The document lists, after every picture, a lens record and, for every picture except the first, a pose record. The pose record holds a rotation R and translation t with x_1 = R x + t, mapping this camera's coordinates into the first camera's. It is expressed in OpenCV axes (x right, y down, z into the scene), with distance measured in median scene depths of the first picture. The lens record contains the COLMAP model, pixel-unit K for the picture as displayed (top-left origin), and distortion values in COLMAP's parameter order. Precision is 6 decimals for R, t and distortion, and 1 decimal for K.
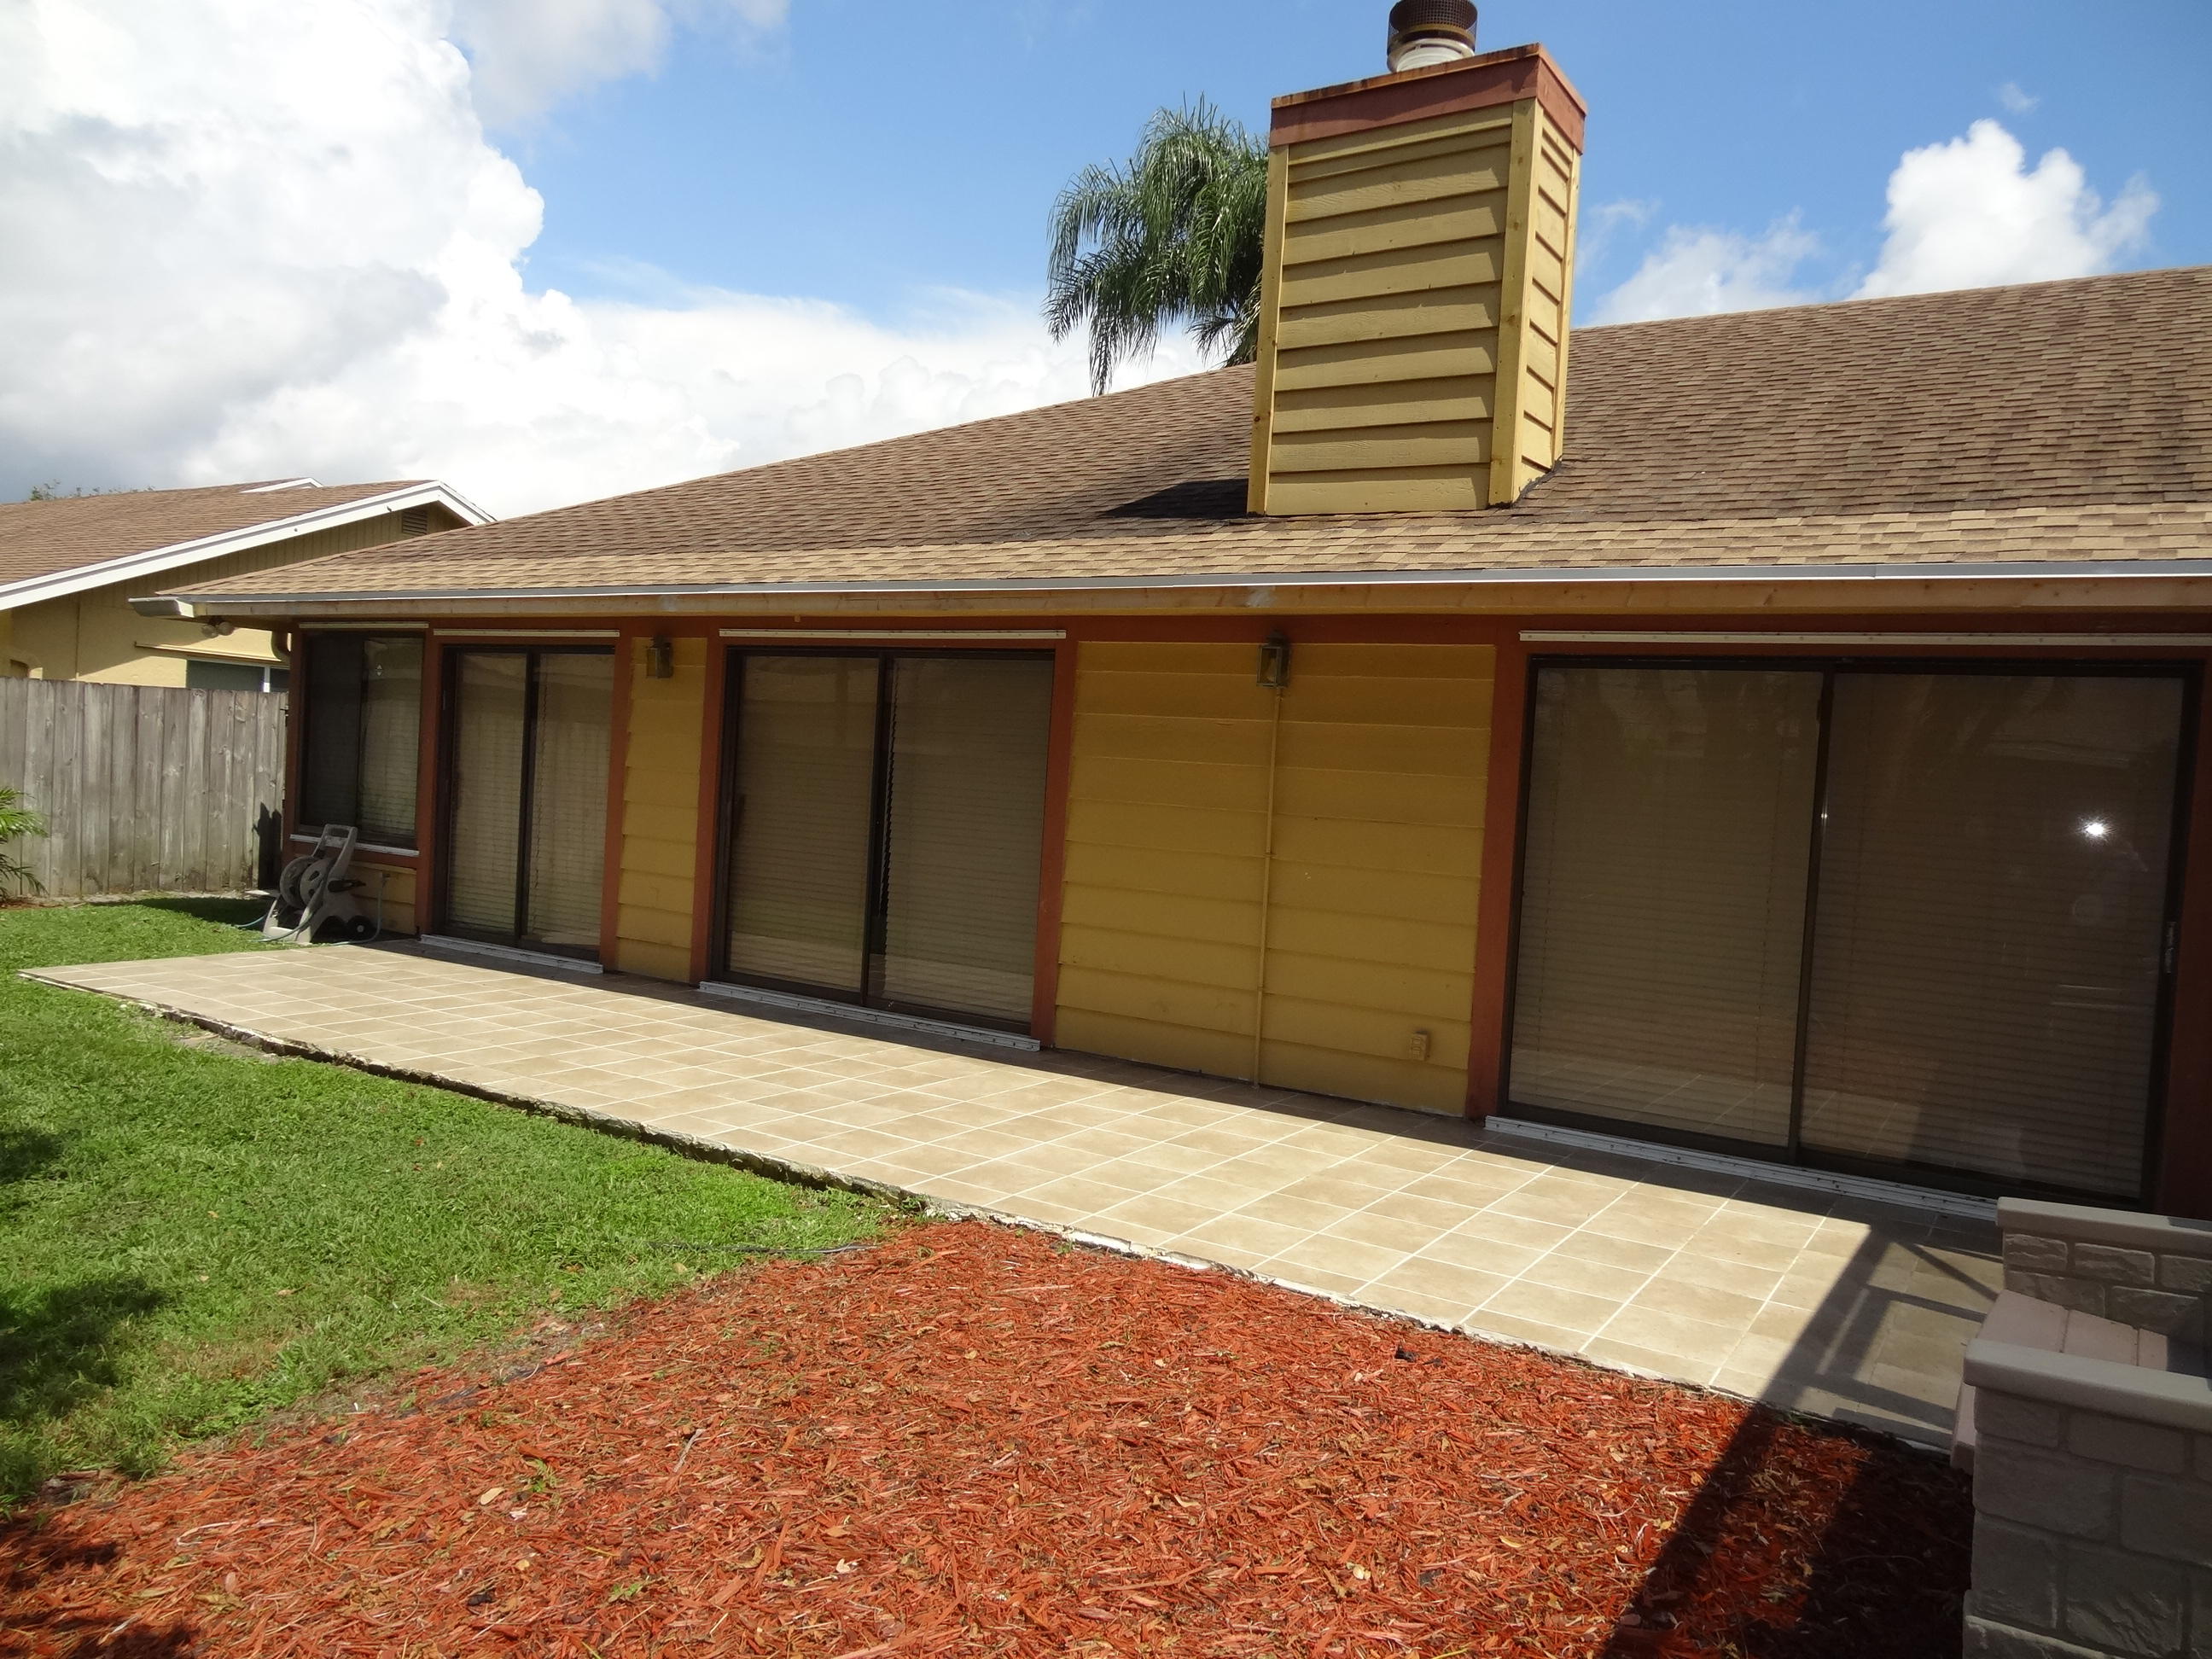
lens RADIAL K [[1539.2, 0, 1117.8], [0, 1539.2, 833.6], [0, 0, 1]] dist [-0.001571, 0.010241]
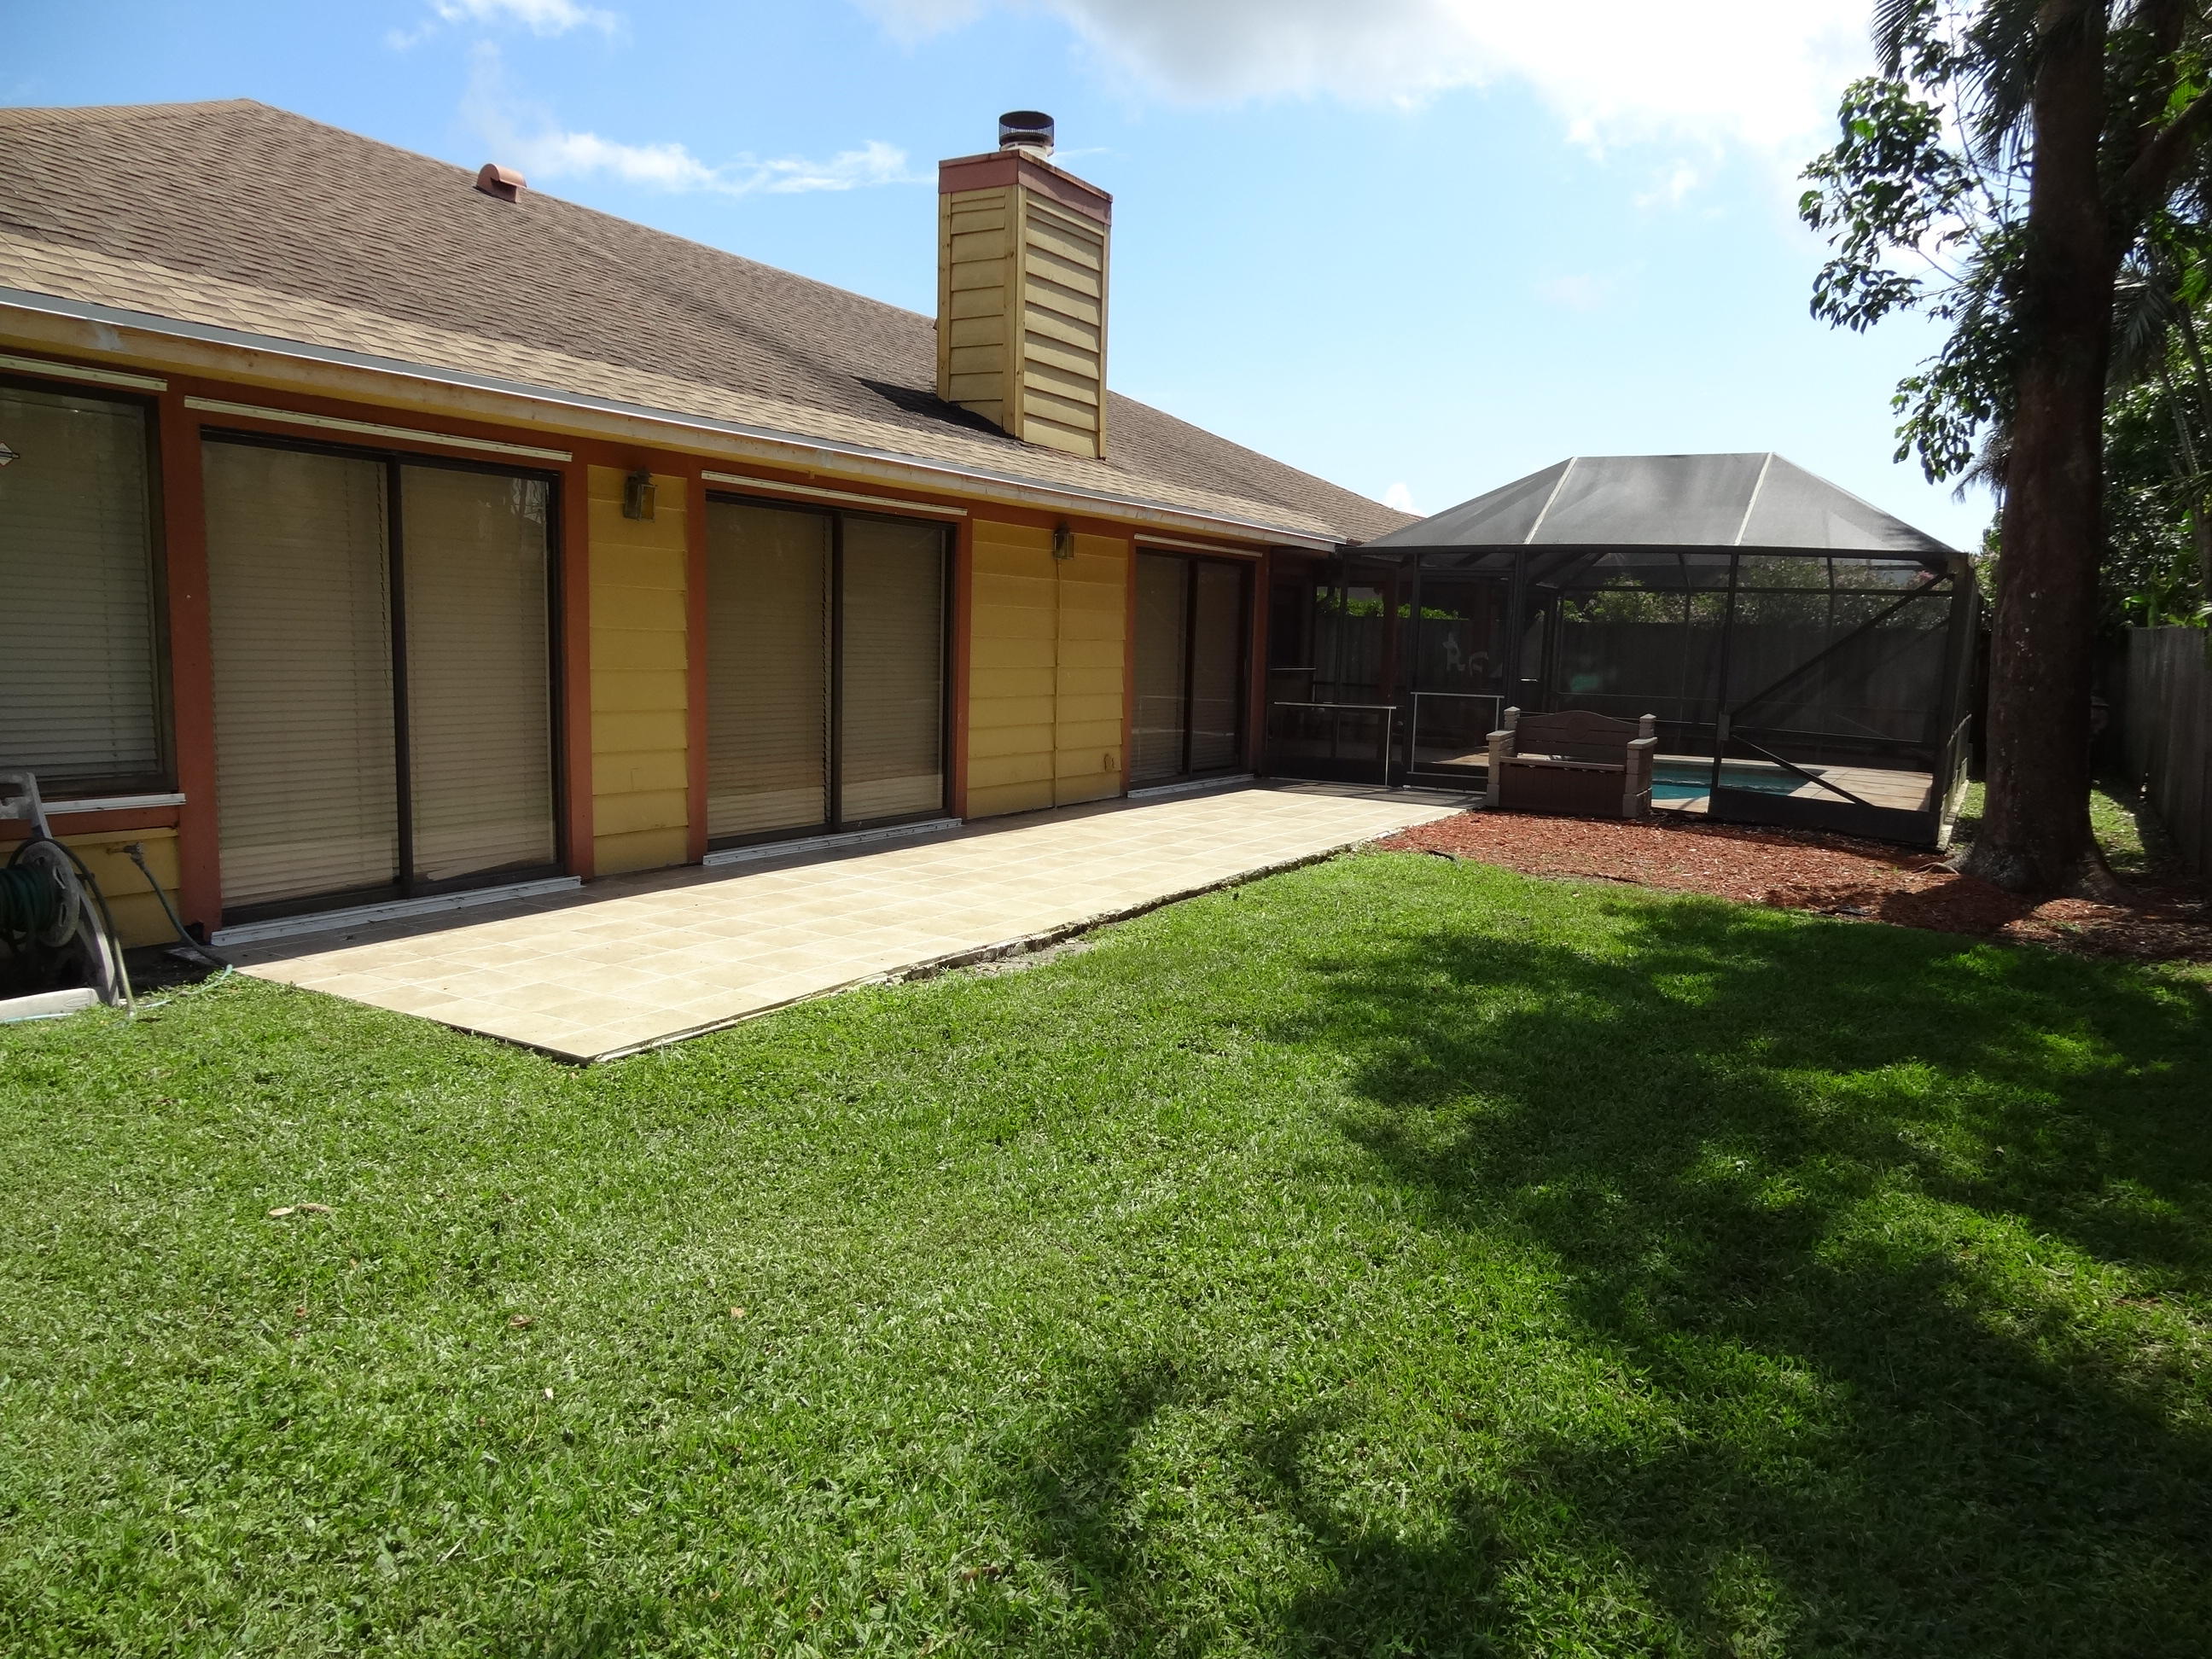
lens RADIAL K [[1539.2, 0, 1117.8], [0, 1539.2, 833.6], [0, 0, 1]] dist [-0.001571, 0.010241]
pose [[-0.029978, -0.188928, 0.981533, -1.397719], [0.006097, 0.981922, 0.189189, -0.107810], [-0.999532, 0.011656, -0.028285, 0.909865]]
